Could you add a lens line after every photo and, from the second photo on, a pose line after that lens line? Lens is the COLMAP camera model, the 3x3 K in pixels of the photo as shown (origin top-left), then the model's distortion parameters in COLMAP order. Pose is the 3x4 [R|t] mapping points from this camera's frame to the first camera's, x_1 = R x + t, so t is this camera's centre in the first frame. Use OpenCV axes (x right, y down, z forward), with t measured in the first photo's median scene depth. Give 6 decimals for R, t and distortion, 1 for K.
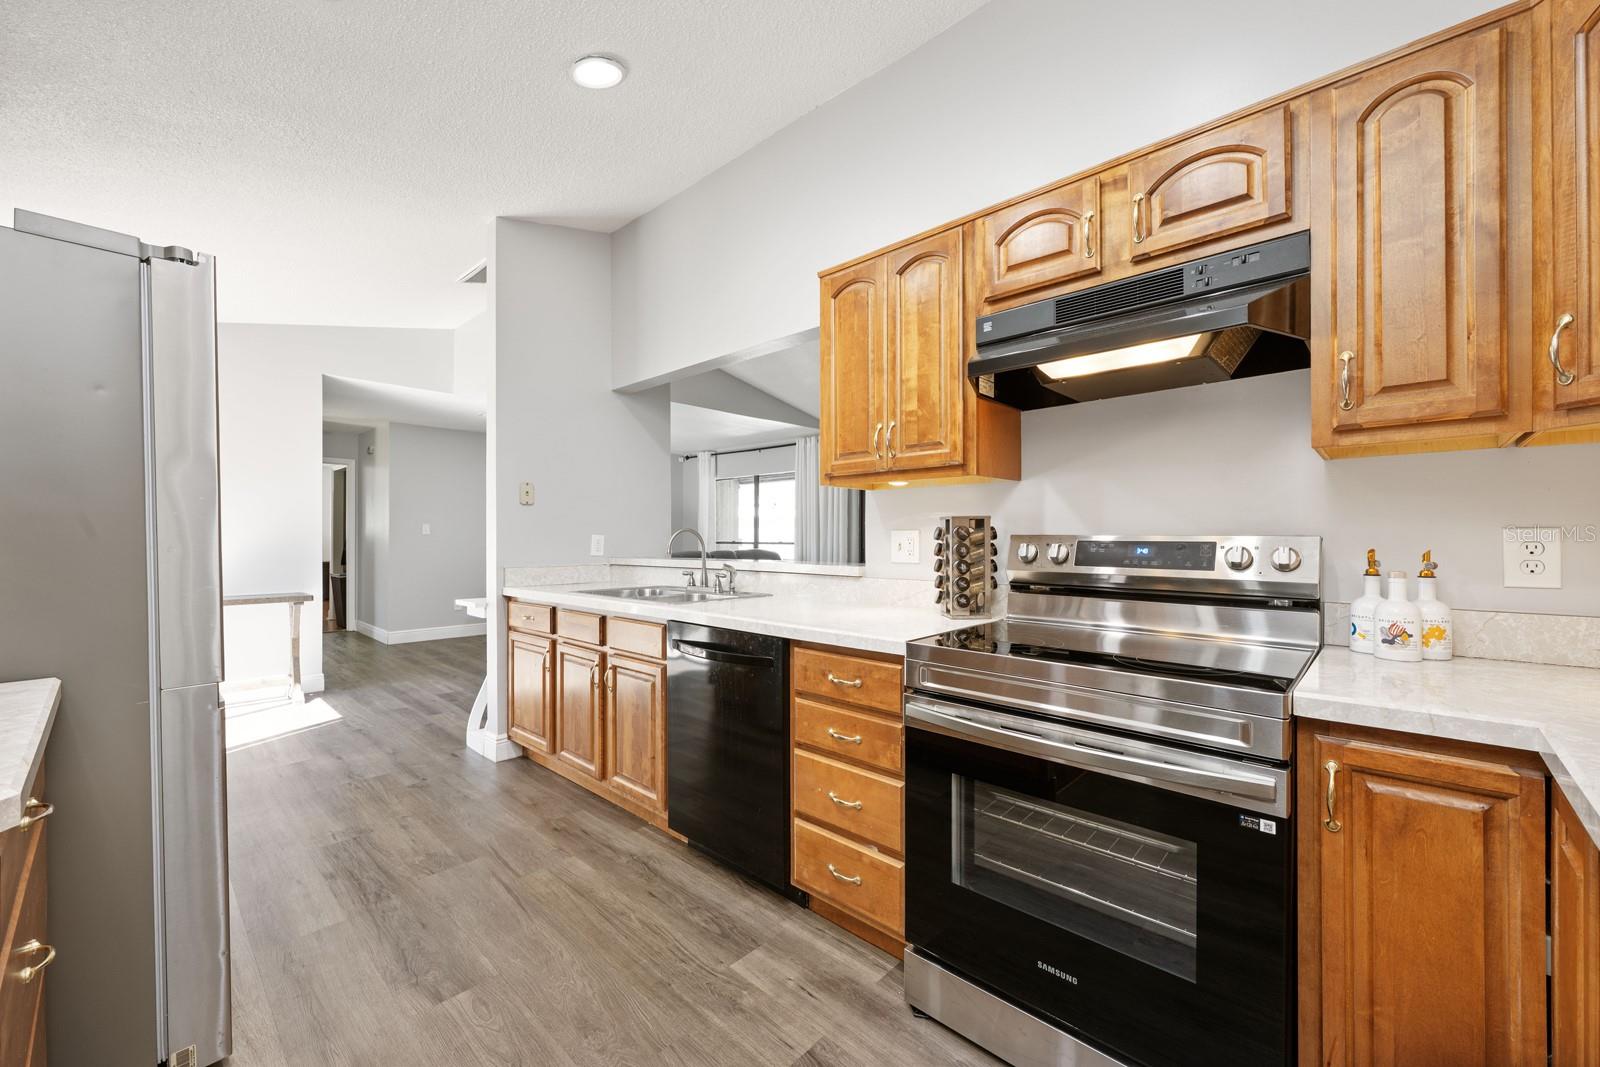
lens RADIAL K [[636.3, 0, 799.7], [0, 636.3, 532.1], [0, 0, 1]] dist [-0.001773, 0.000419]
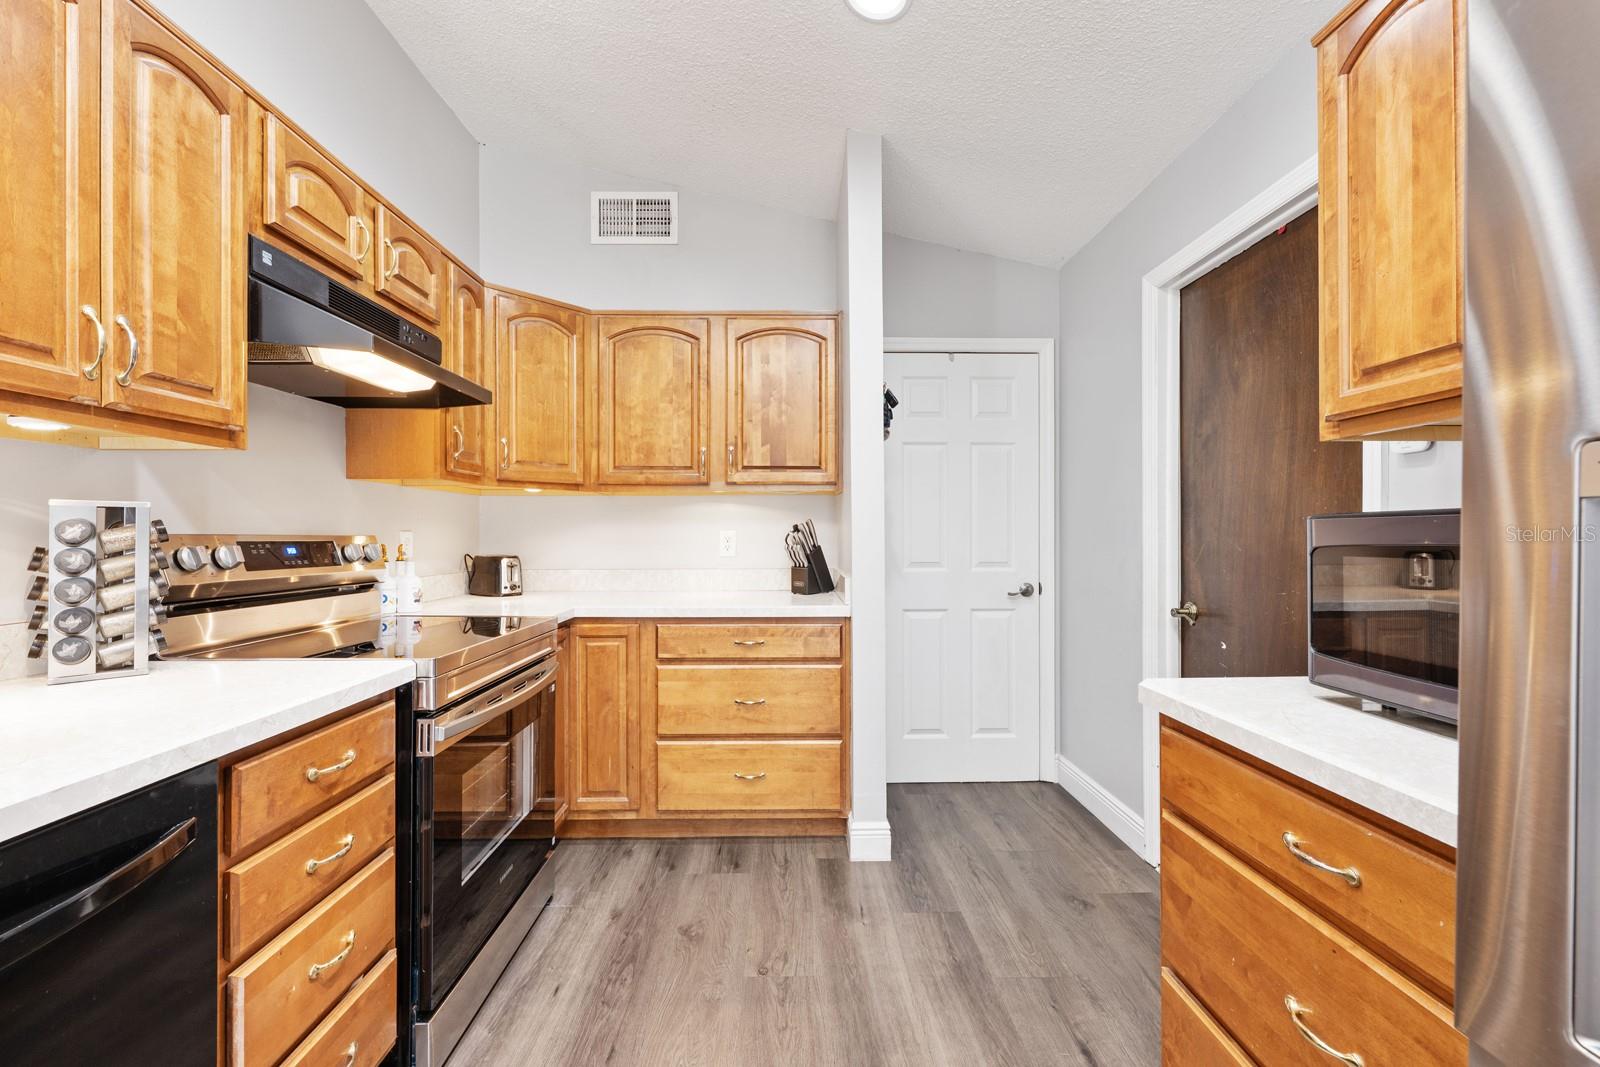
lens RADIAL K [[652.3, 0, 795.3], [0, 652.3, 534.2], [0, 0, 1]] dist [-0.002356, 0.000231]
pose [[-0.710451, 0.004688, 0.703731, -0.690474], [0.004629, 0.999987, -0.001989, 0.008832], [-0.703731, 0.001845, -0.710464, 1.107737]]
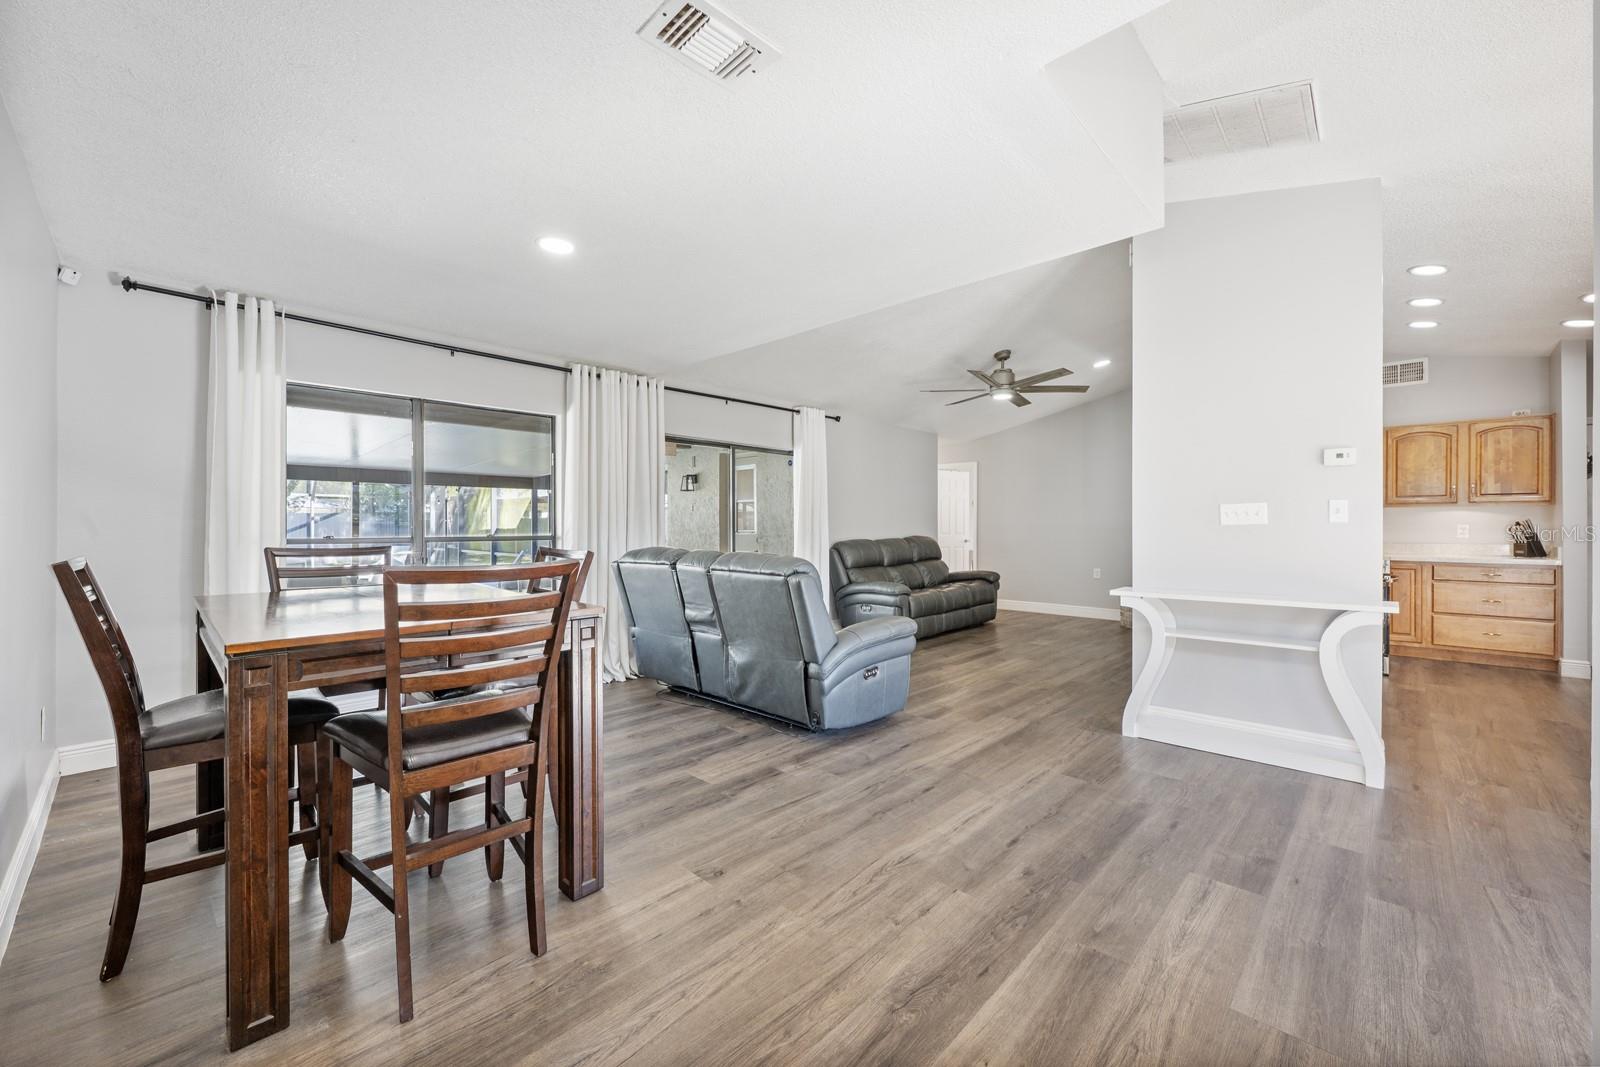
lens RADIAL K [[636.3, 0, 792.2], [0, 636.3, 527.1], [0, 0, 1]] dist [-0.001773, 0.000419]
pose [[0.001735, 0.000534, 0.999998, -1.348795], [0.003083, 0.999995, -0.000540, 0.005728], [-0.999994, 0.003084, 0.001733, 1.905372]]
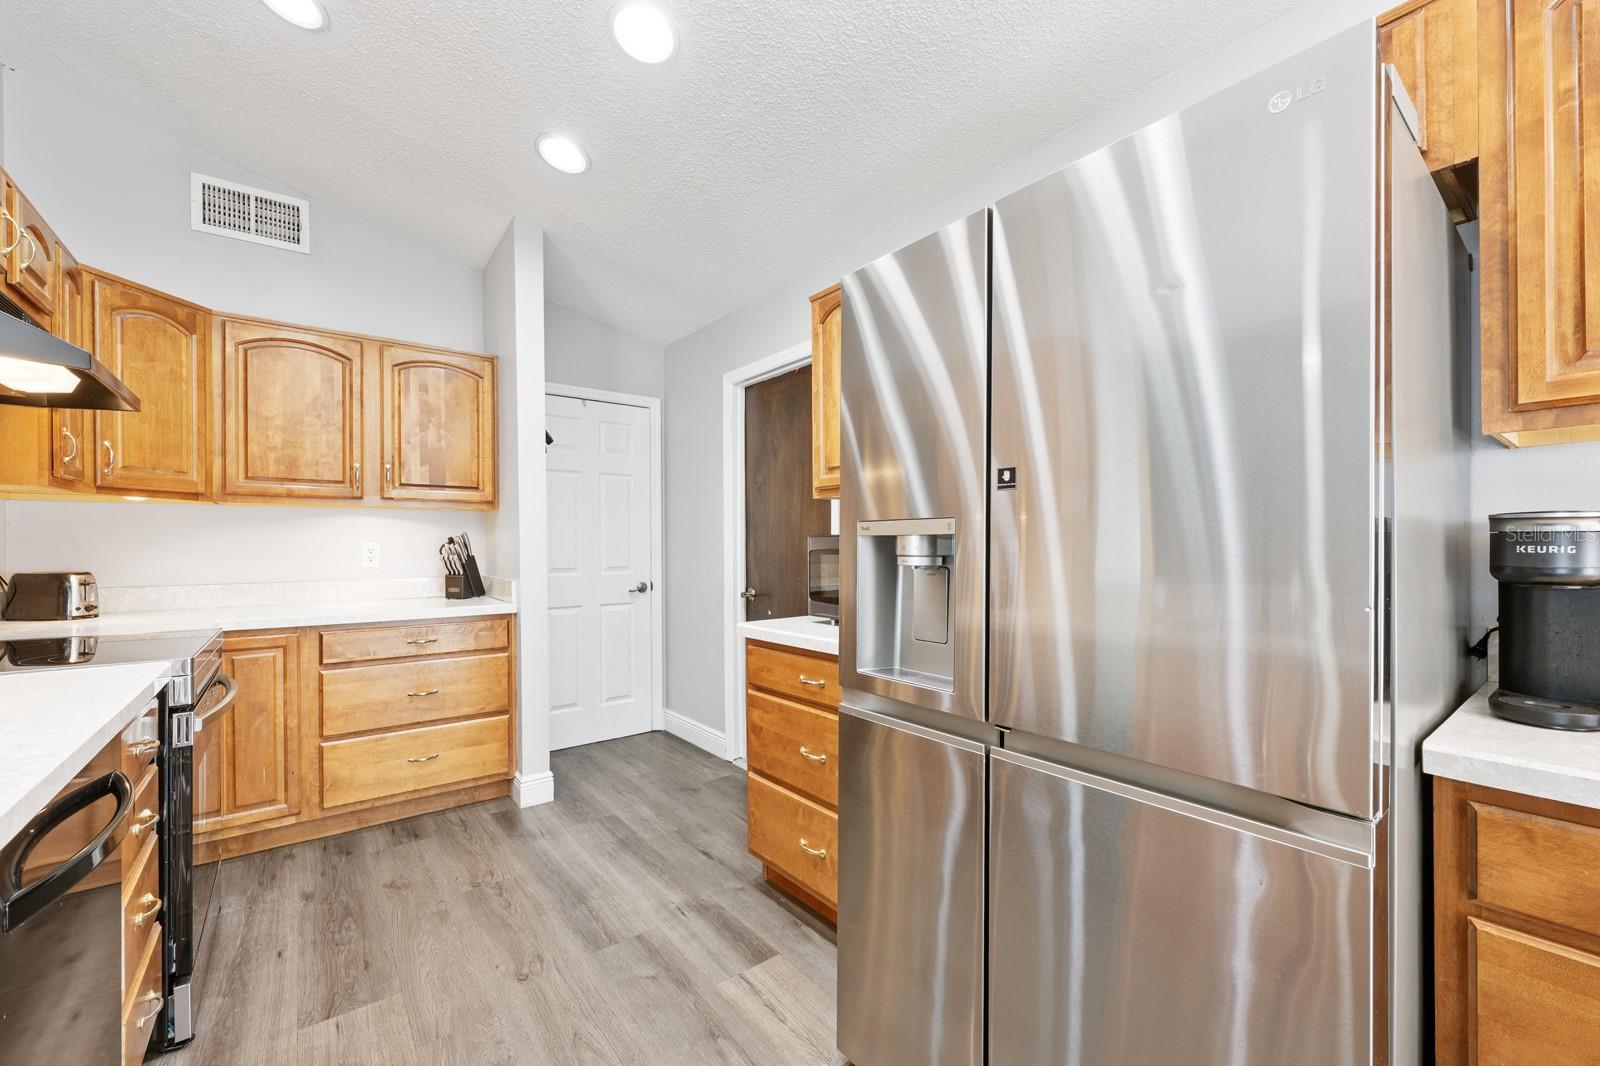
lens RADIAL K [[636.3, 0, 789.2], [0, 636.3, 548.2], [0, 0, 1]] dist [-0.001773, 0.000419]
pose [[-0.988423, 0.006808, 0.151574, -0.711526], [0.008002, 0.999942, 0.007267, 0.008329], [-0.151515, 0.008396, -0.988419, 1.260783]]
